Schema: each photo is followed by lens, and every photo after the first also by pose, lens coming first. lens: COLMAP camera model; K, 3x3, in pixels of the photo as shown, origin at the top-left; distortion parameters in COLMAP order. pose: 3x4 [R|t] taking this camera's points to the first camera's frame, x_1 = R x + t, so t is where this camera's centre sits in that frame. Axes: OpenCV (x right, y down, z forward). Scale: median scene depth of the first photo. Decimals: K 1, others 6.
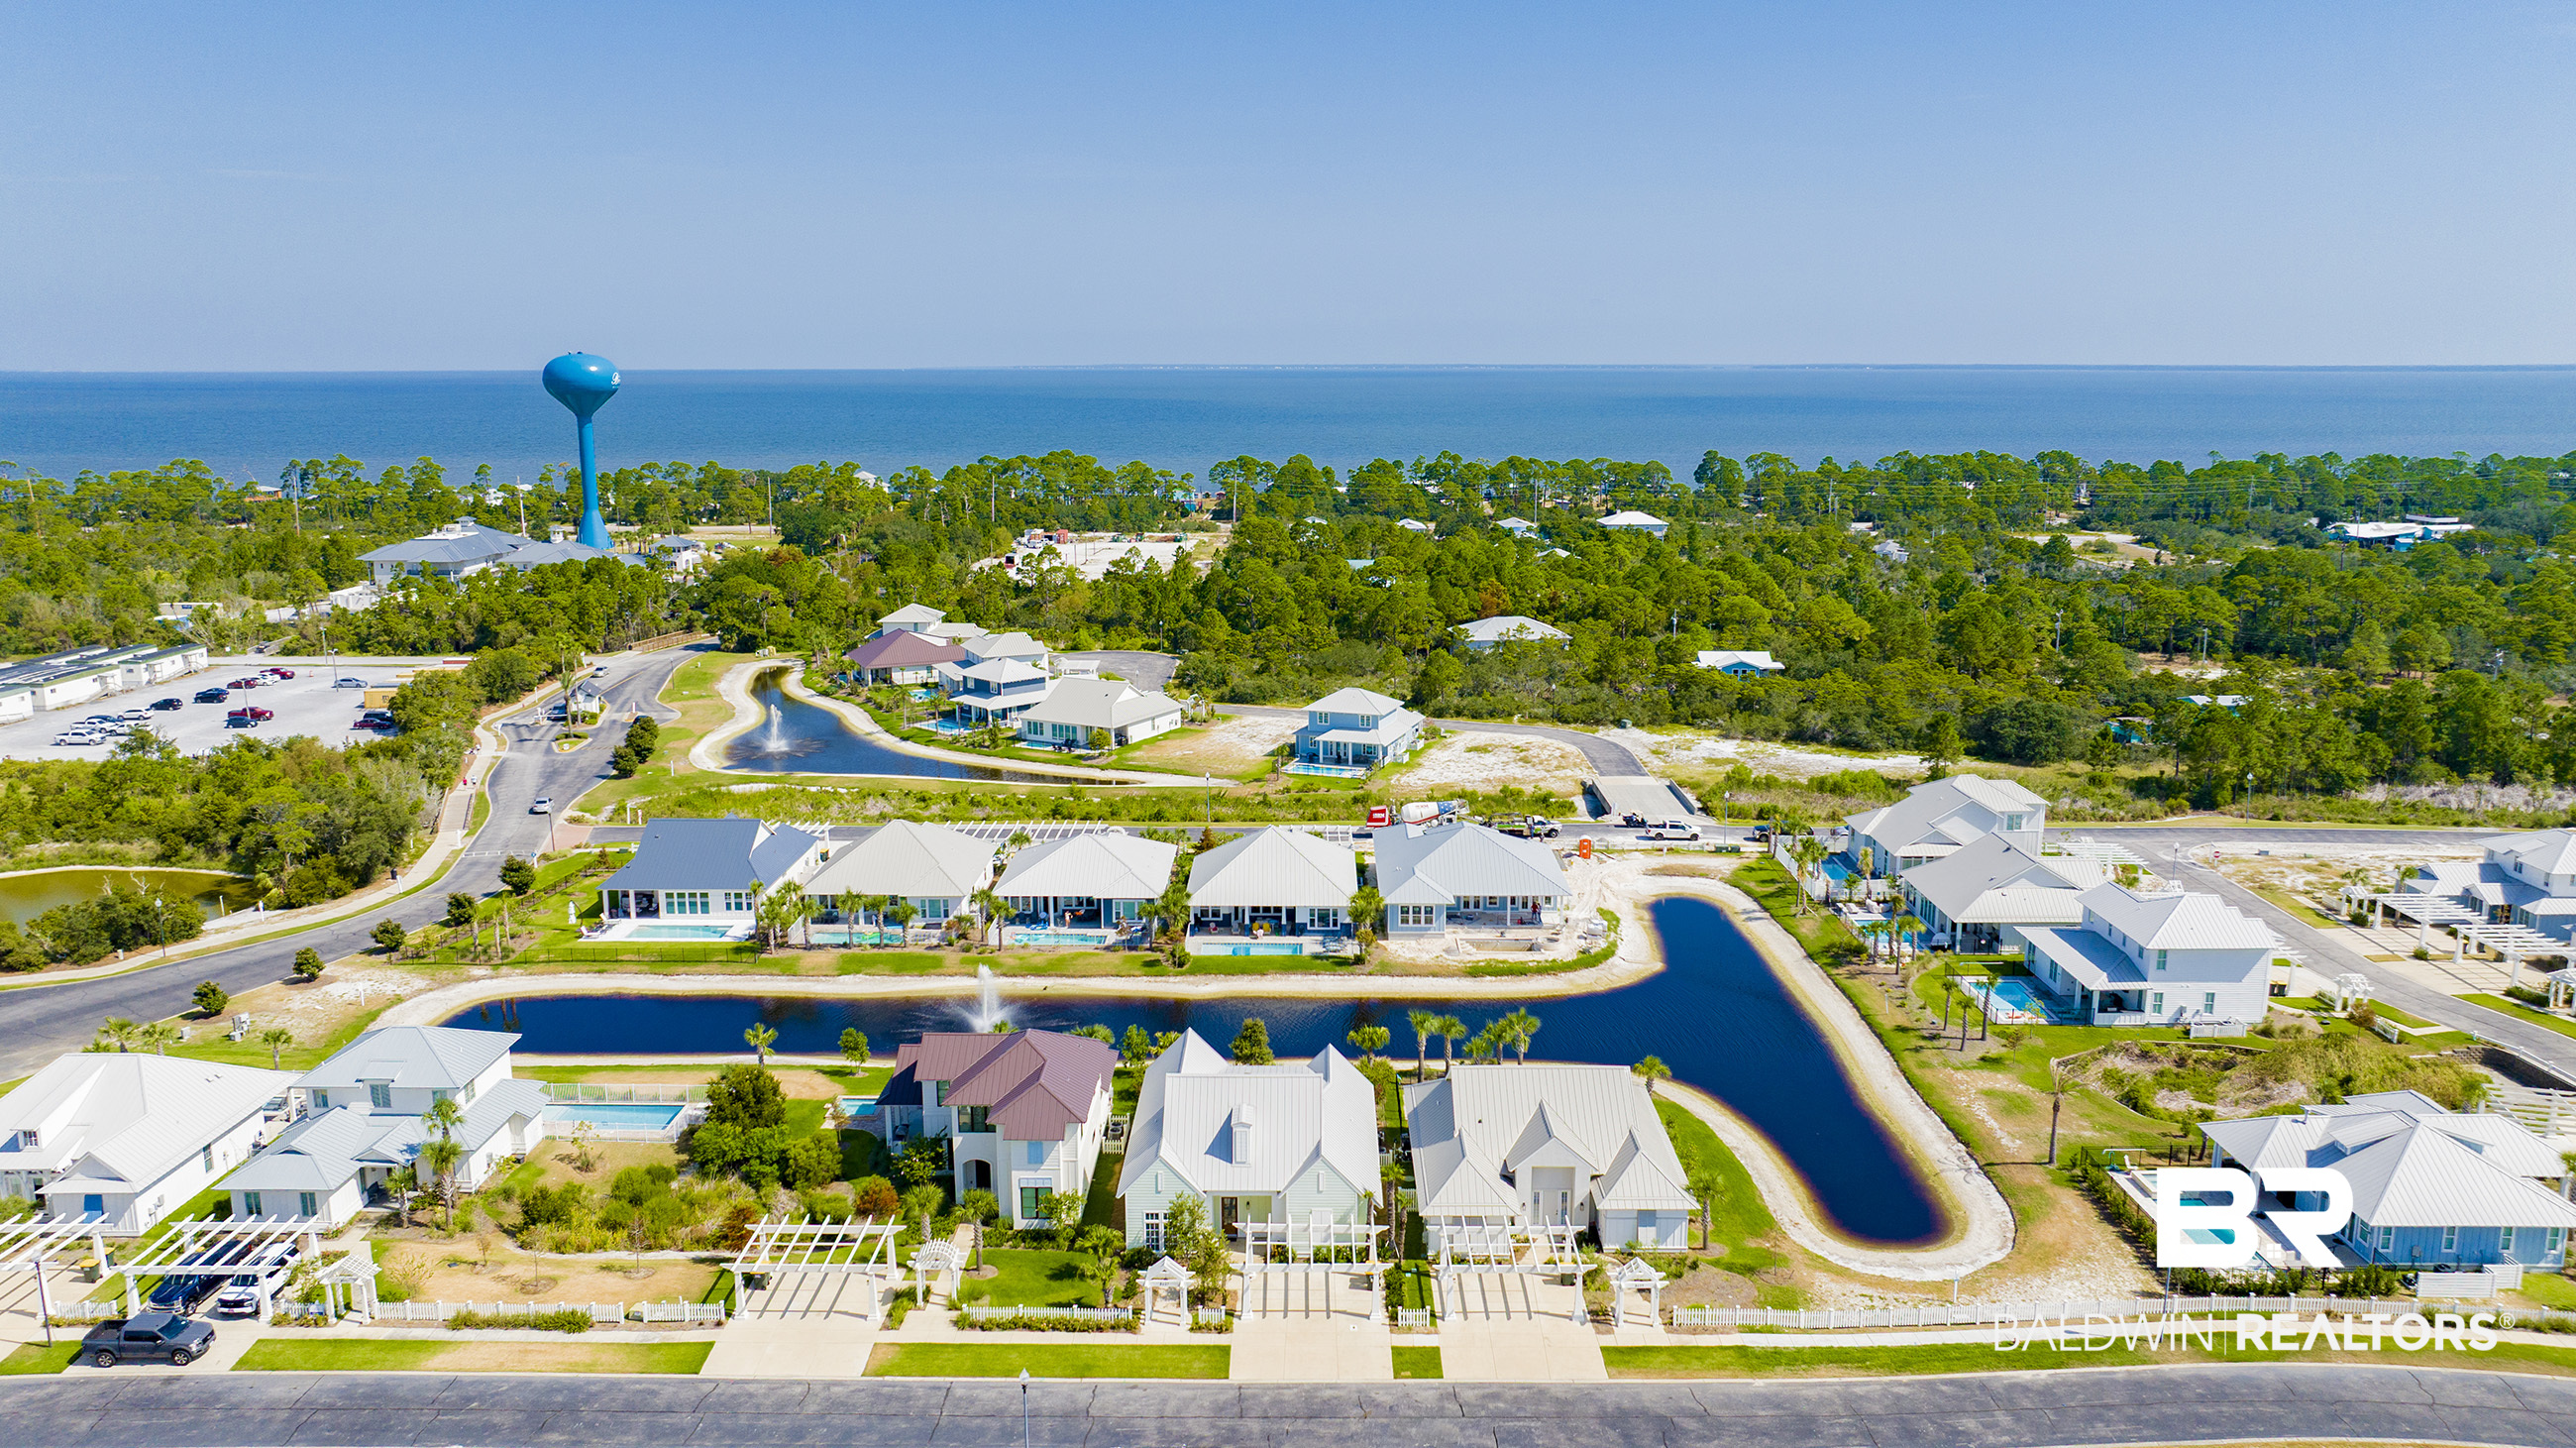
lens RADIAL K [[1809.9, 0, 1298.6], [0, 1809.9, 733.3], [0, 0, 1]] dist [-0.014979, -0.002666]
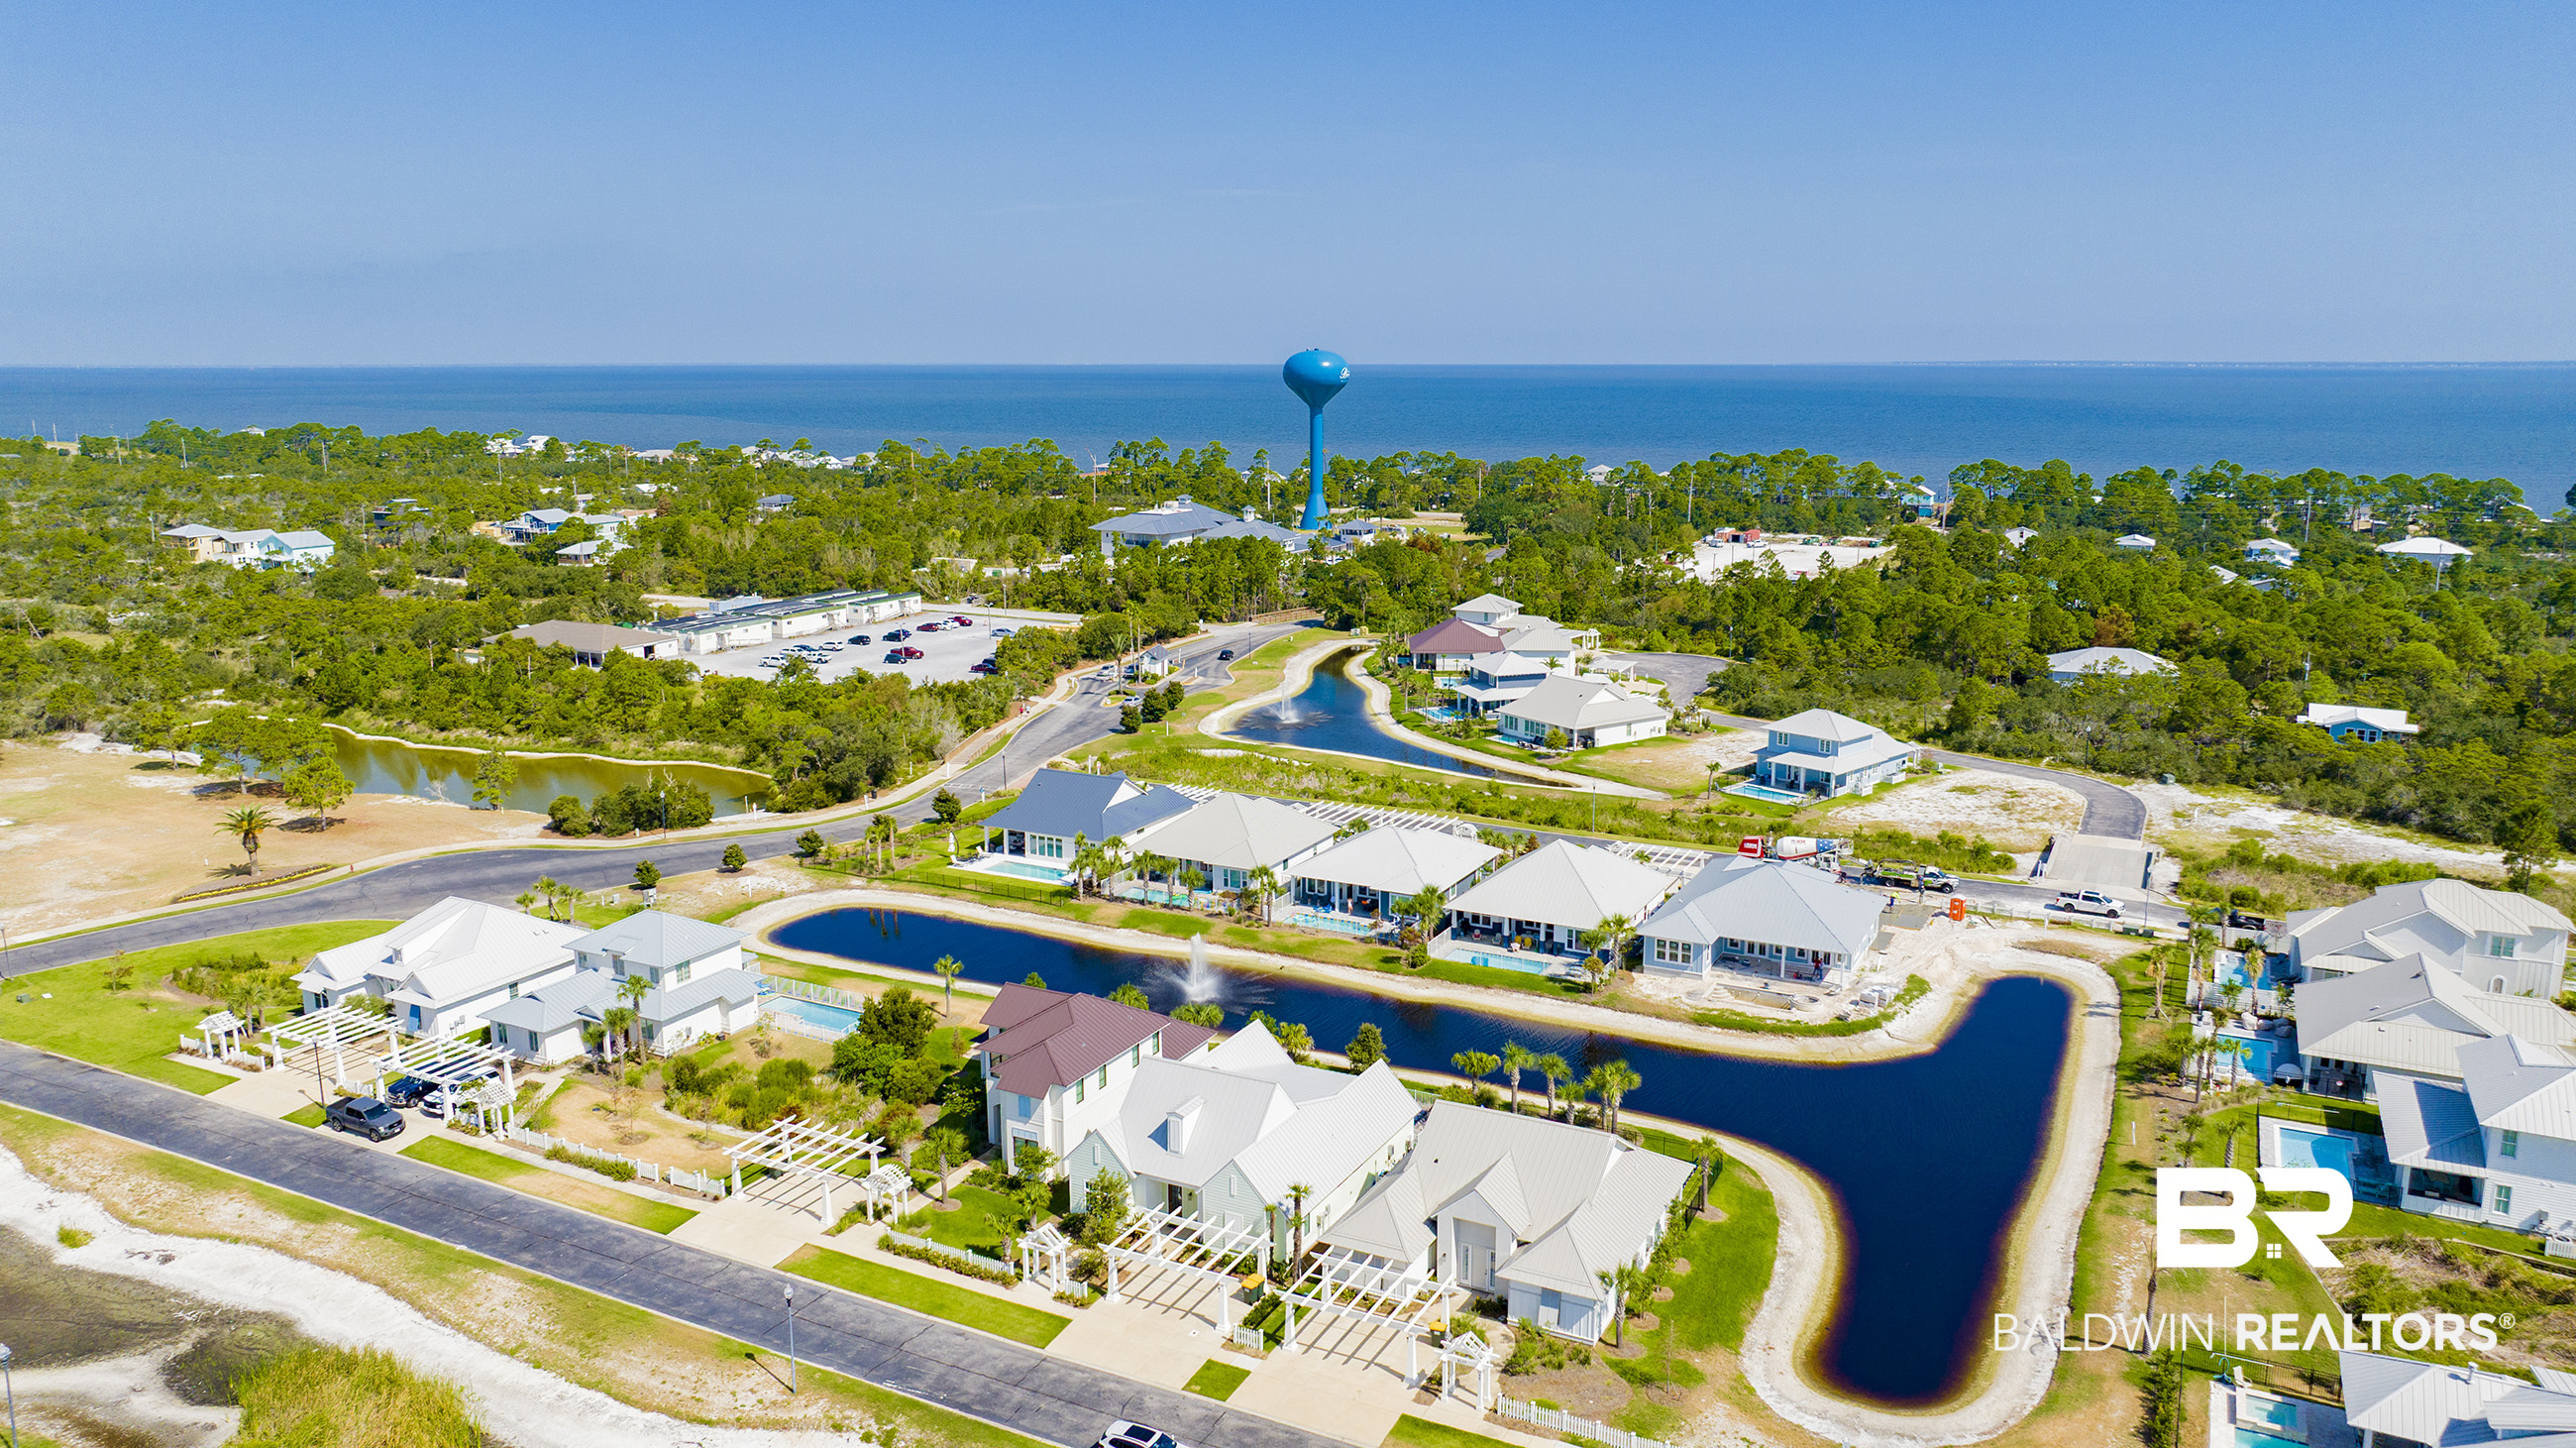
lens RADIAL K [[1802.2, 0, 1299.7], [0, 1802.2, 728.2], [0, 0, 1]] dist [-0.034430, 0.042879]
pose [[0.894922, 0.090084, -0.437035, 0.284869], [-0.089803, 0.995731, 0.021356, -0.016268], [0.437093, 0.020135, 0.899191, 0.078552]]
